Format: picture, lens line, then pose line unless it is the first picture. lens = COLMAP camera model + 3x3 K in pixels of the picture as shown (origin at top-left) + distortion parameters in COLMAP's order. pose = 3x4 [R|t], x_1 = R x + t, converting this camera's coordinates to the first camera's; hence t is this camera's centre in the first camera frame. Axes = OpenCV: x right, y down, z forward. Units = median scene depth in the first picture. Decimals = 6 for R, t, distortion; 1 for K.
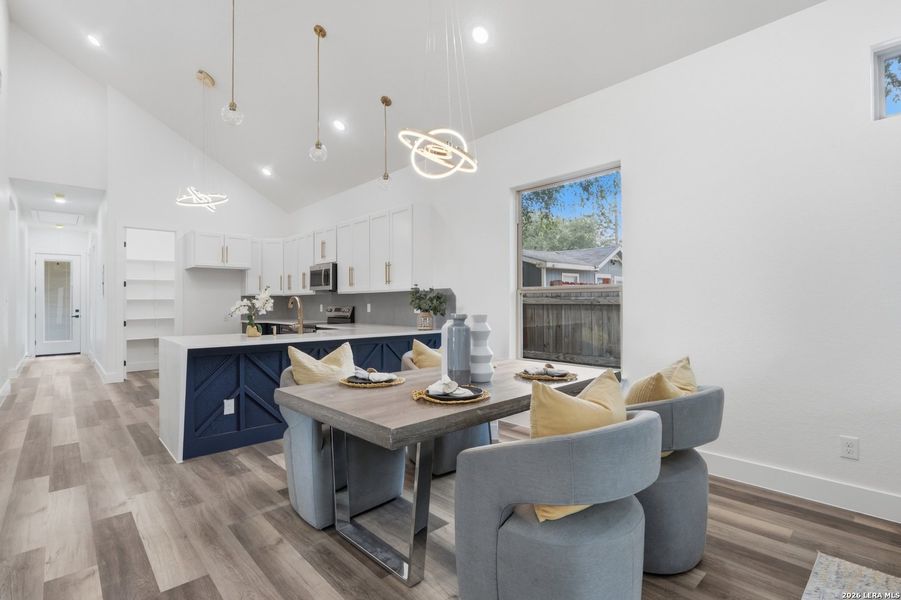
lens RADIAL K [[422.1, 0, 448.3], [0, 422.1, 298.3], [0, 0, 1]] dist [-0.012538, 0.006642]
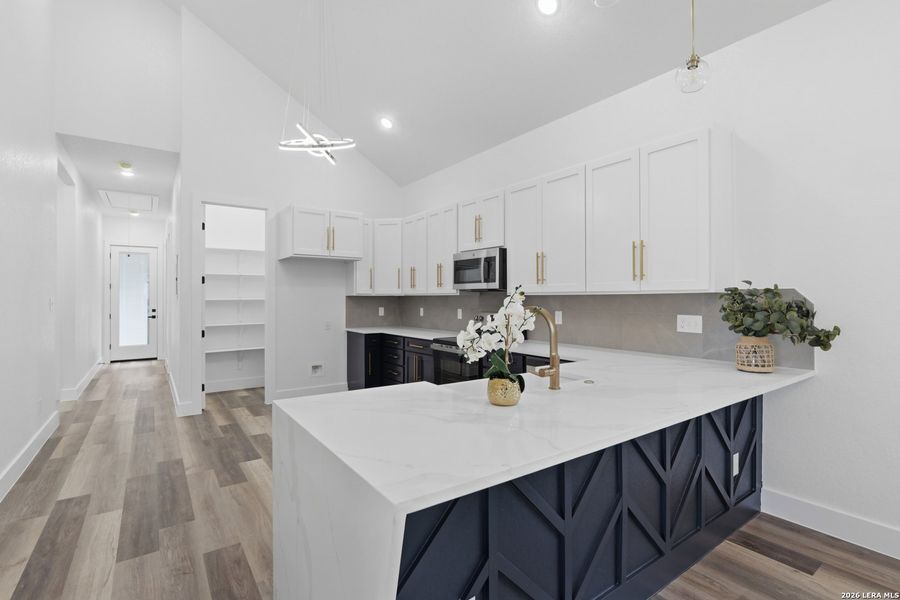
lens RADIAL K [[421.6, 0, 454.0], [0, 421.6, 295.8], [0, 0, 1]] dist [-0.012538, 0.006642]
pose [[0.992864, 0.003940, -0.119191, -0.234857], [-0.003414, 0.999983, 0.004624, -0.010907], [0.119207, -0.004184, 0.992861, 0.306561]]
